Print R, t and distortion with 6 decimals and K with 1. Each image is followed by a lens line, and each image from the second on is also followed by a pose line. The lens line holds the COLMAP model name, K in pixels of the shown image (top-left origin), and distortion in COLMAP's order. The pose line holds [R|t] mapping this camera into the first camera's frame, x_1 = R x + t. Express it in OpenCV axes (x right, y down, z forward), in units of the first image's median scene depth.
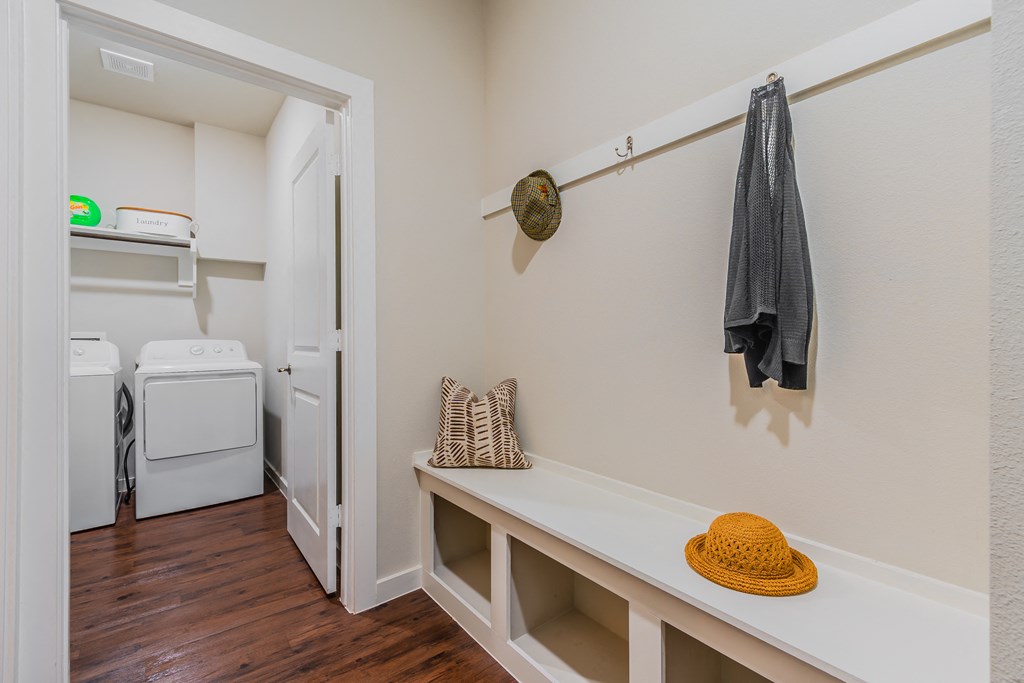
lens RADIAL K [[445.7, 0, 514.8], [0, 445.7, 337.8], [0, 0, 1]] dist [0.003149, -0.000443]
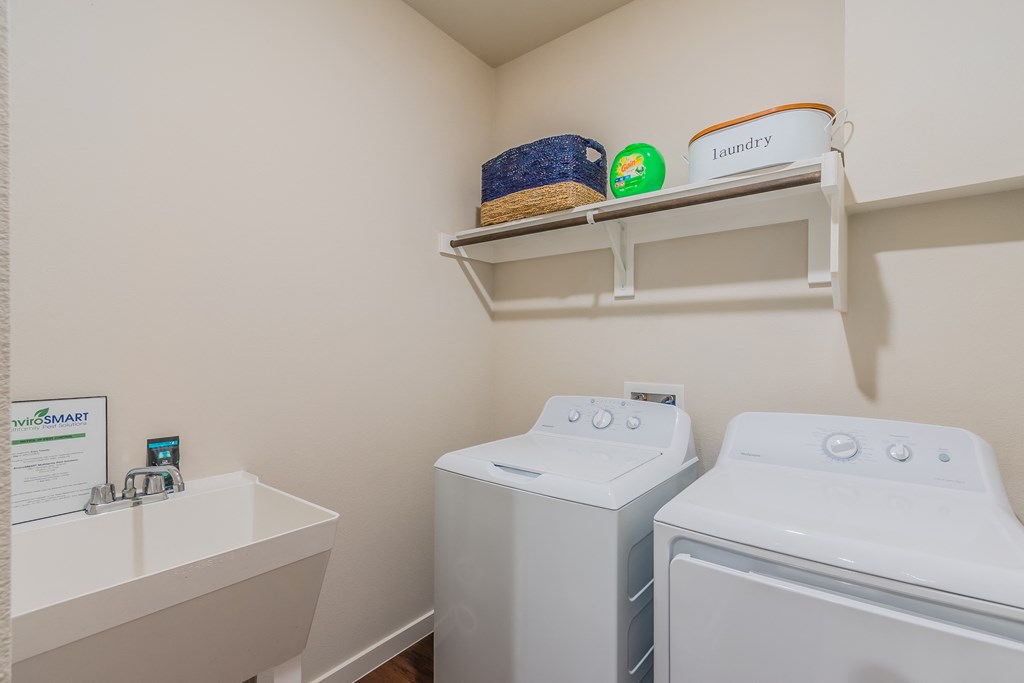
lens RADIAL K [[459.8, 0, 523.2], [0, 459.8, 342.3], [0, 0, 1]] dist [-0.000381, -0.000324]
pose [[0.249172, 0.003479, -0.968453, -0.389690], [-0.010010, 0.999949, 0.001016, -0.058158], [0.968408, 0.009441, 0.249194, 0.622888]]
